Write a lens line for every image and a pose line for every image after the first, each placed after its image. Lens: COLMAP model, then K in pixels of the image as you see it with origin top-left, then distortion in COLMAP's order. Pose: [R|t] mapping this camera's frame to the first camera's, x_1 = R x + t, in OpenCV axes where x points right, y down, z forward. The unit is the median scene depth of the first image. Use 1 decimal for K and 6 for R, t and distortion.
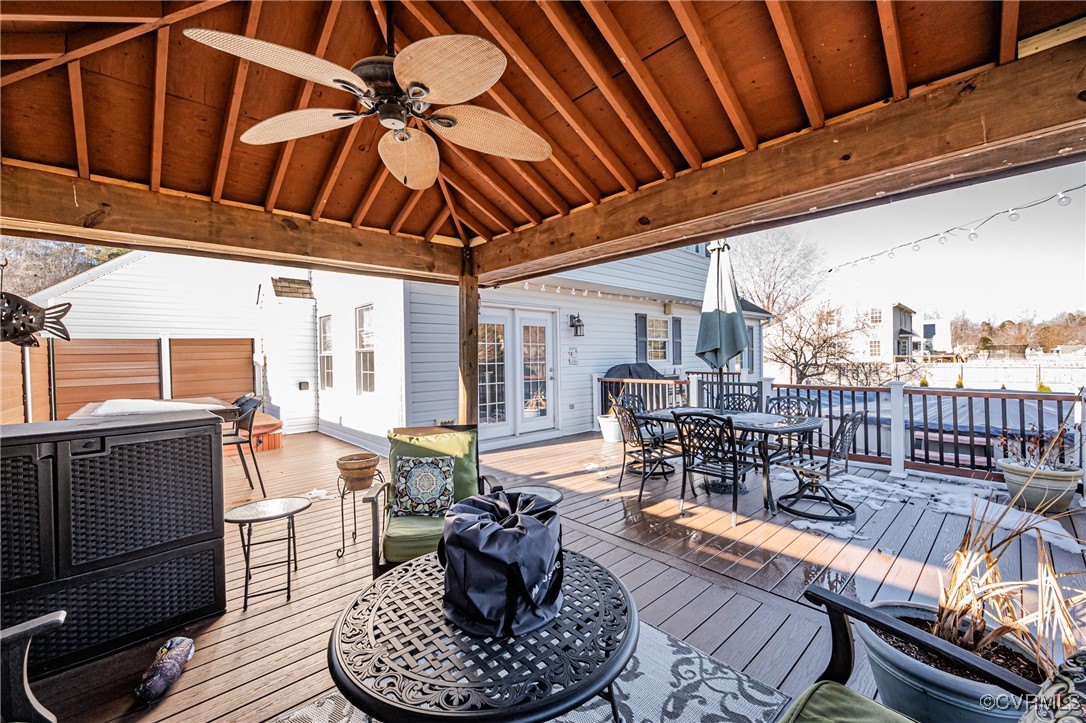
lens RADIAL K [[434.0, 0, 543.0], [0, 434.0, 361.5], [0, 0, 1]] dist [-0.000450, -0.000119]
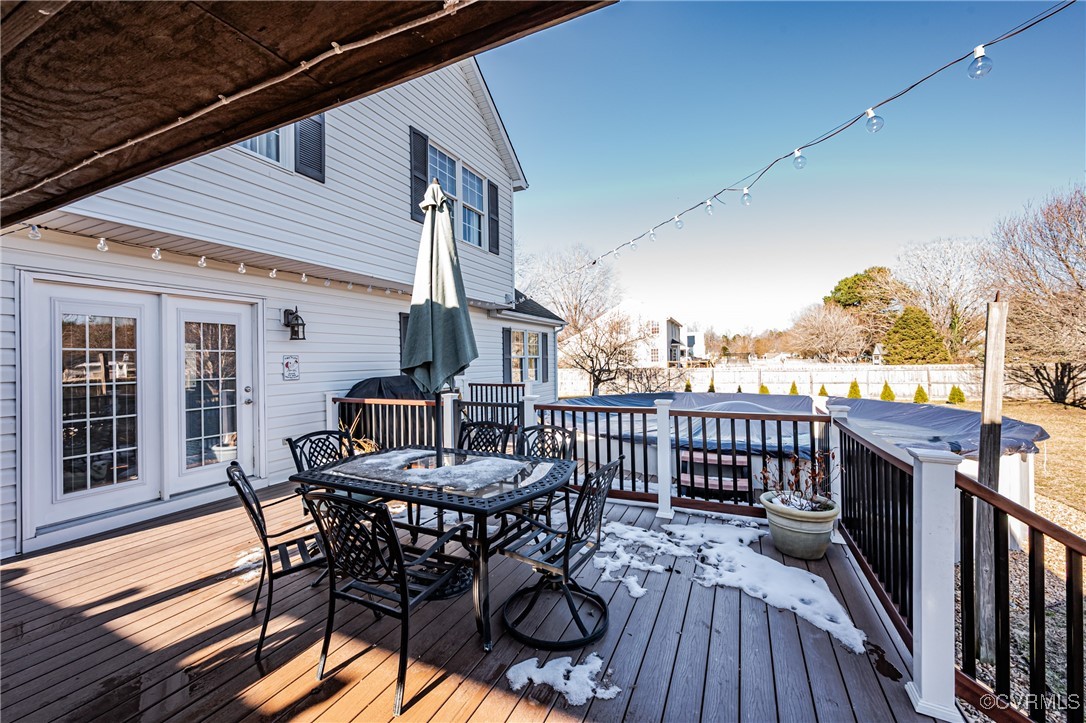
lens RADIAL K [[434.0, 0, 543.0], [0, 434.0, 361.5], [0, 0, 1]] dist [-0.000450, -0.000119]
pose [[0.921608, -0.001570, 0.388119, 0.174462], [0.006248, 0.999922, -0.010791, -0.013203], [-0.388071, 0.012370, 0.921546, 0.199896]]
